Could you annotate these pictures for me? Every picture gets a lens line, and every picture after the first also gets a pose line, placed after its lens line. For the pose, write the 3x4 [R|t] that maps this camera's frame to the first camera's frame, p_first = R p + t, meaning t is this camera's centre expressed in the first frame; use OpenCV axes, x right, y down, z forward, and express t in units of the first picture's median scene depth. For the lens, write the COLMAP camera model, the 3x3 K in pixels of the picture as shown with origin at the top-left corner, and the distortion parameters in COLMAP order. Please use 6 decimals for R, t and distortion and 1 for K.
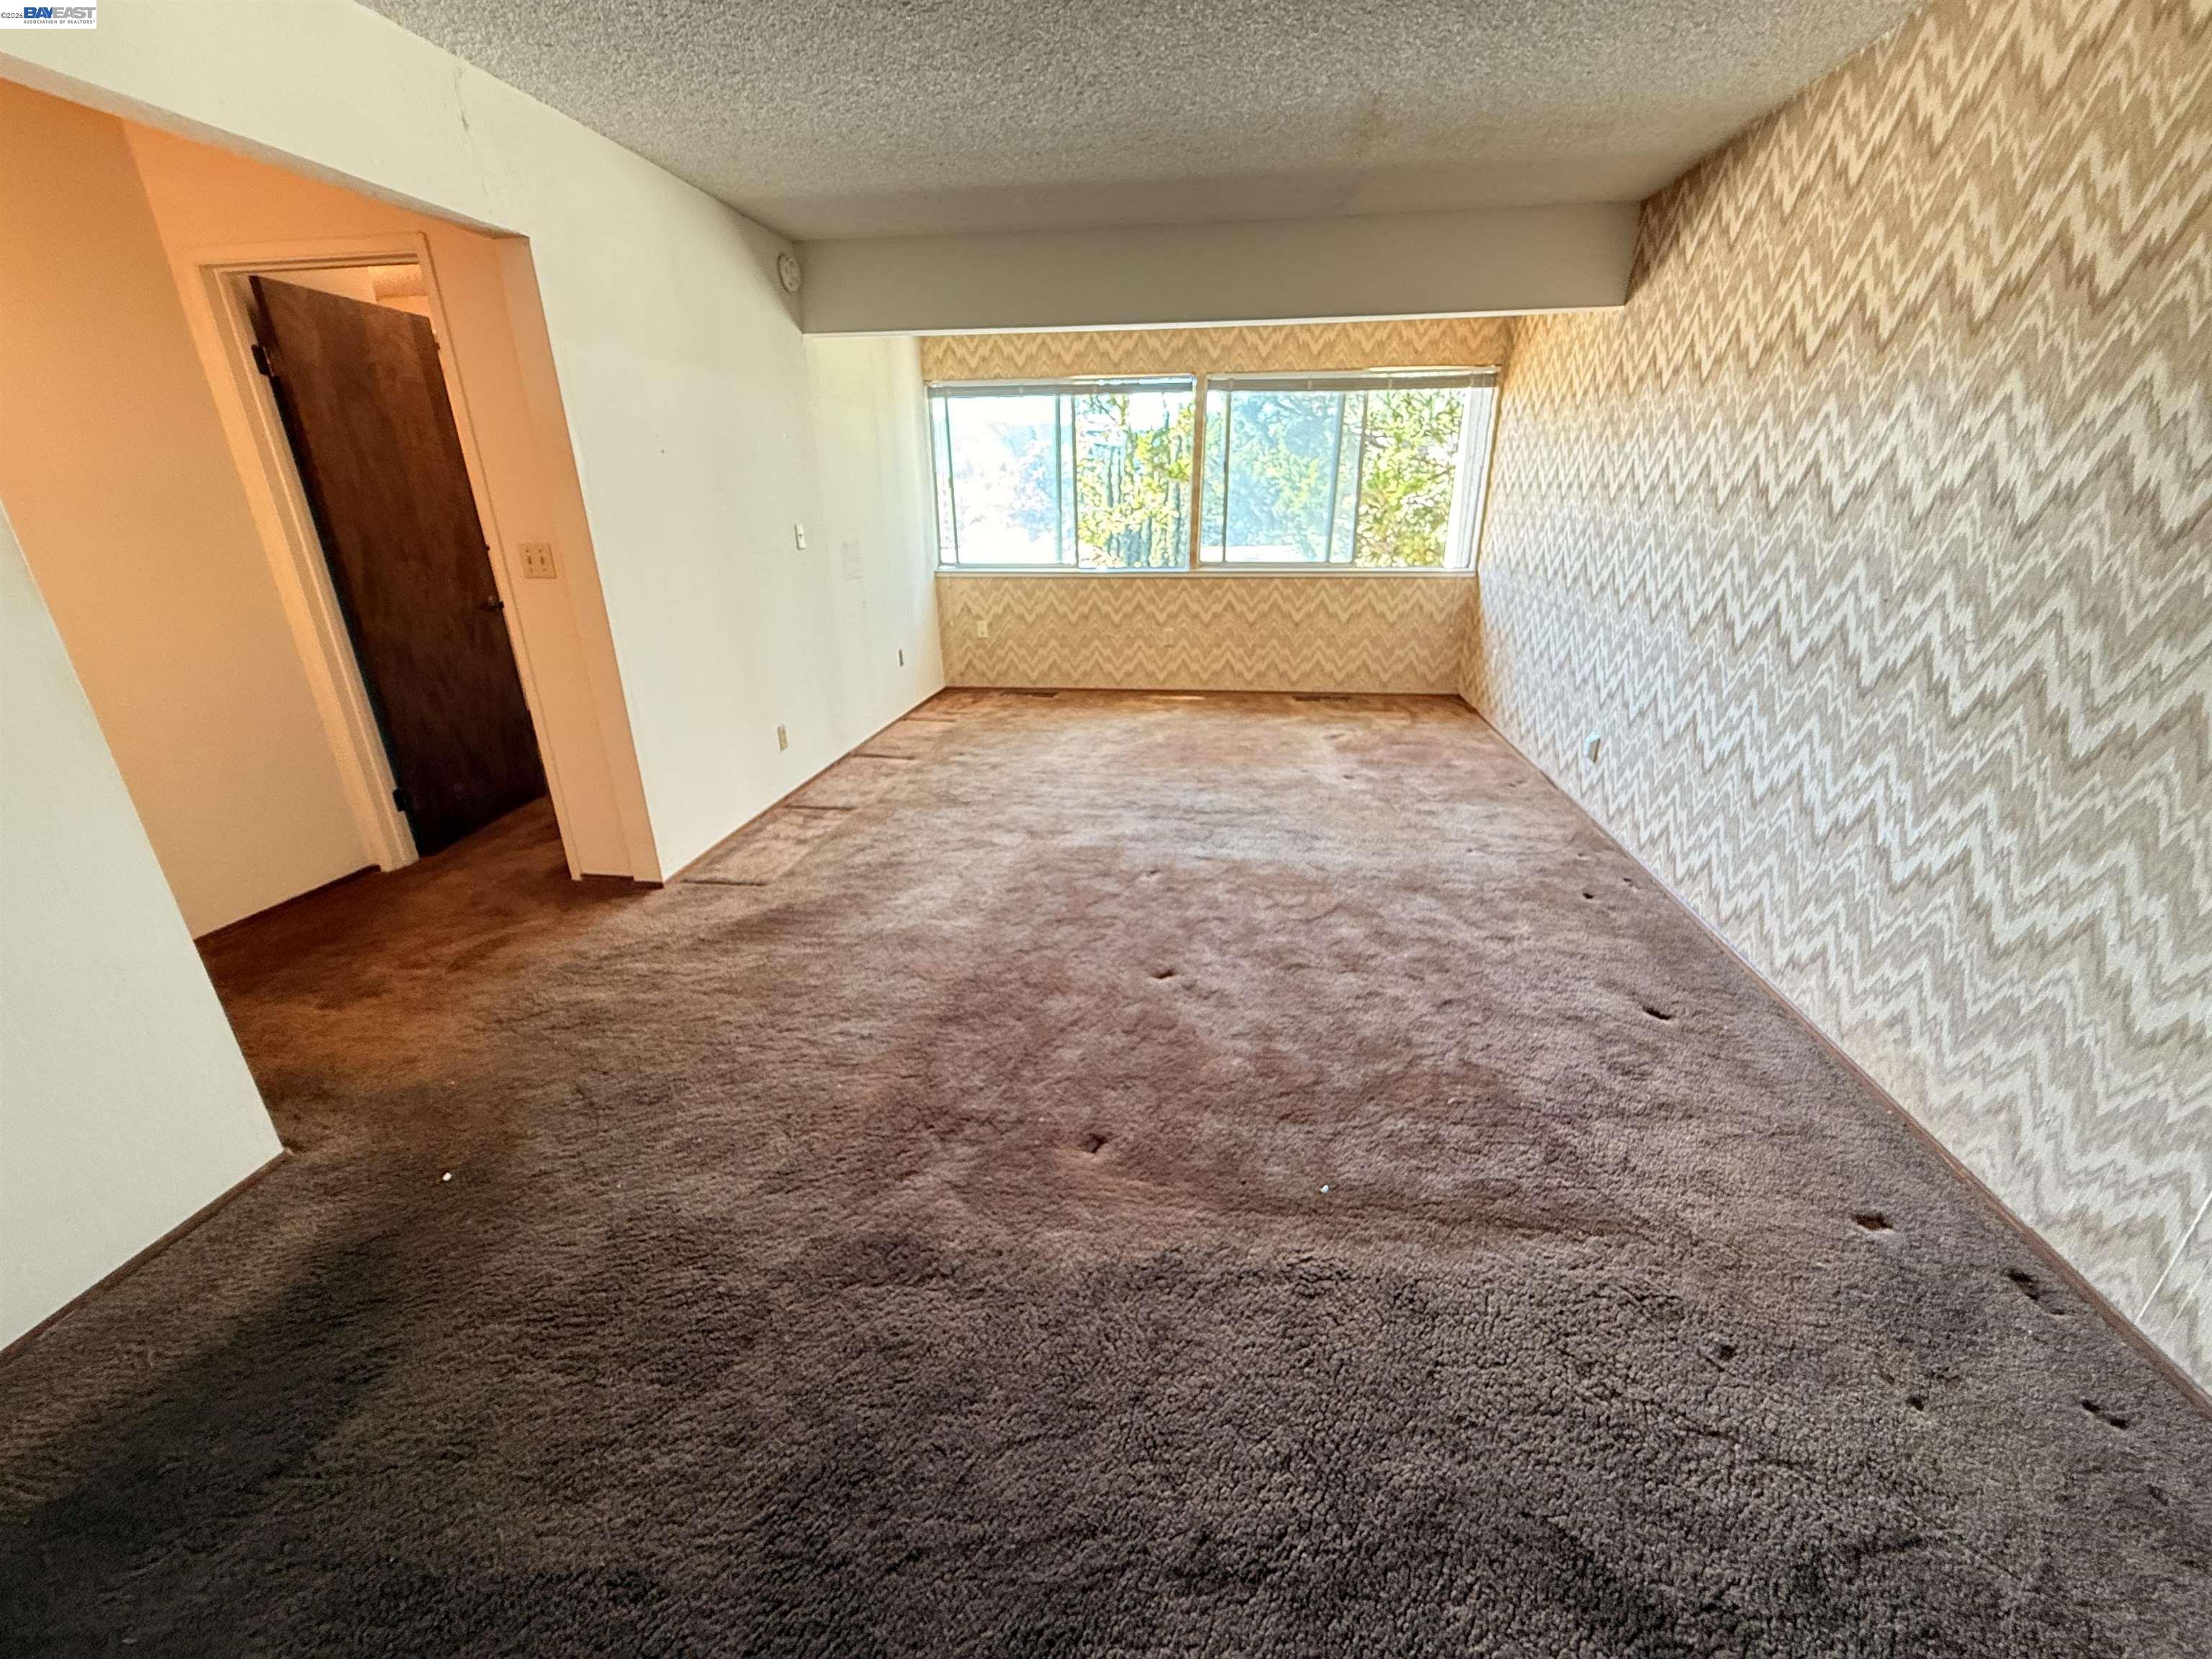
lens RADIAL K [[881.9, 0, 1099.6], [0, 881.9, 828.0], [0, 0, 1]] dist [0.000772, 0.000112]
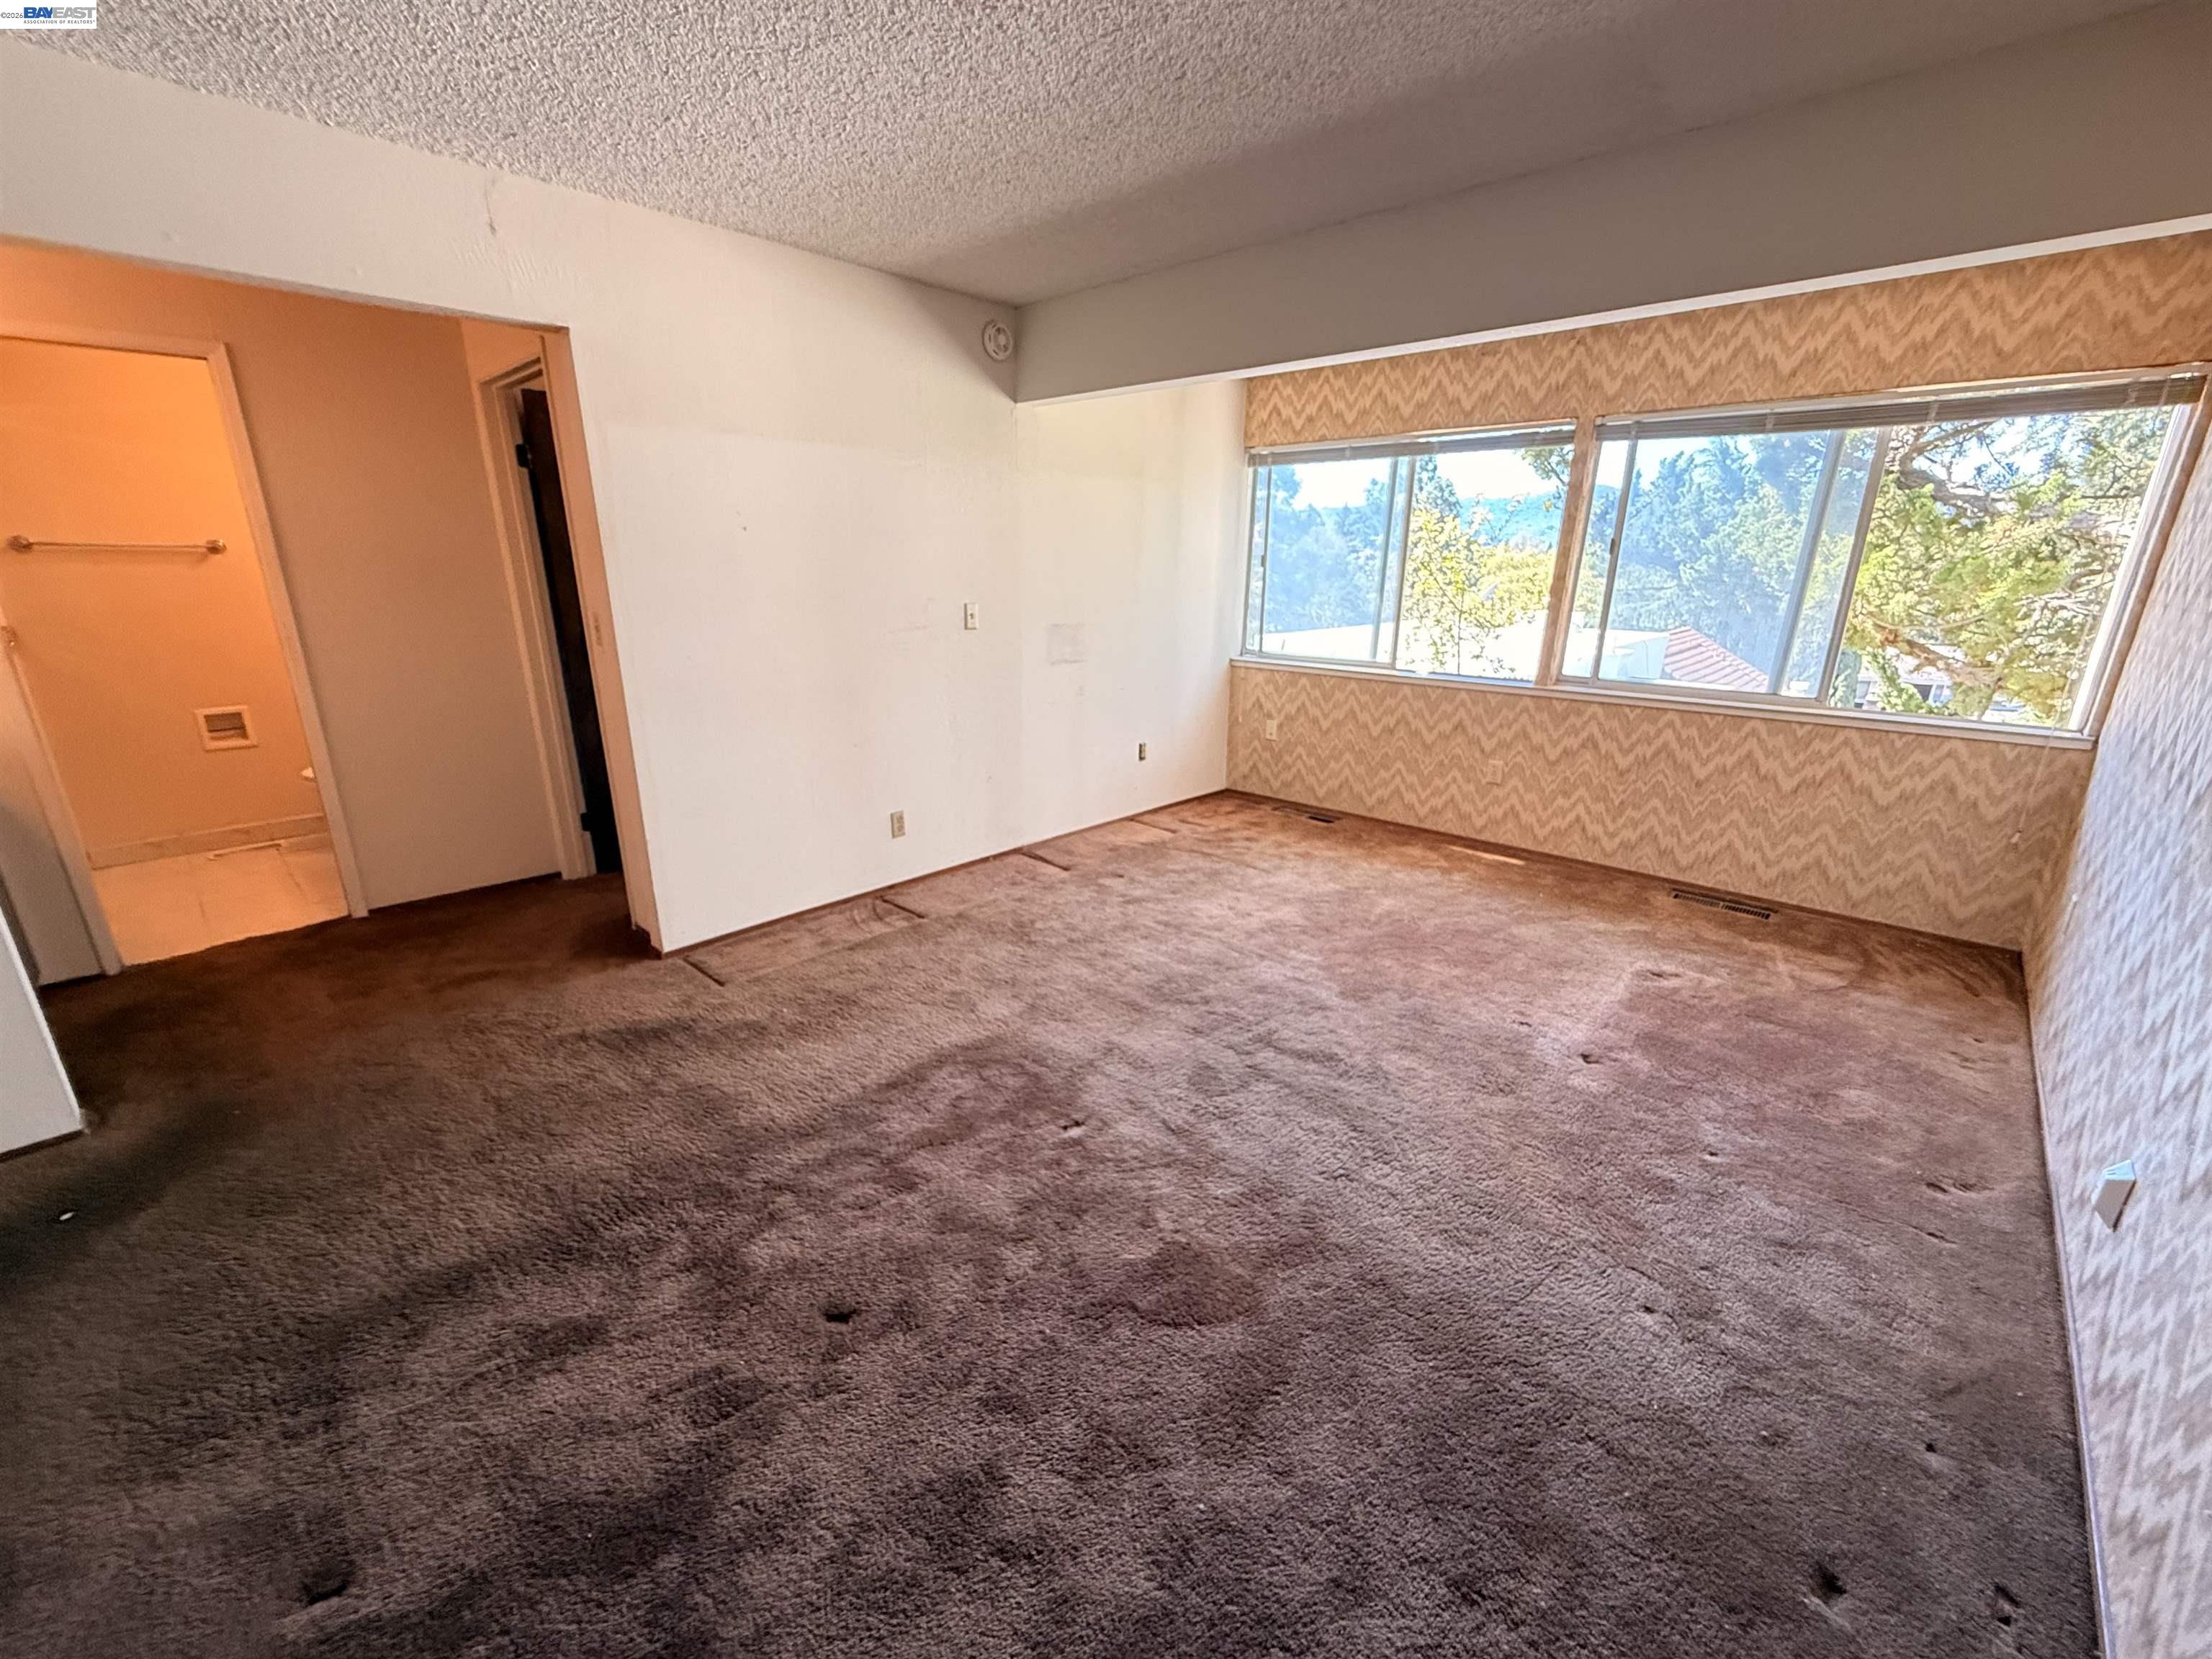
lens RADIAL K [[881.9, 0, 1106.4], [0, 881.9, 829.6], [0, 0, 1]] dist [0.000772, 0.000112]
pose [[0.818289, 0.184627, -0.544349, 0.274152], [-0.222848, 0.974843, -0.004357, -0.116842], [0.529850, 0.124873, 0.838848, 0.273195]]
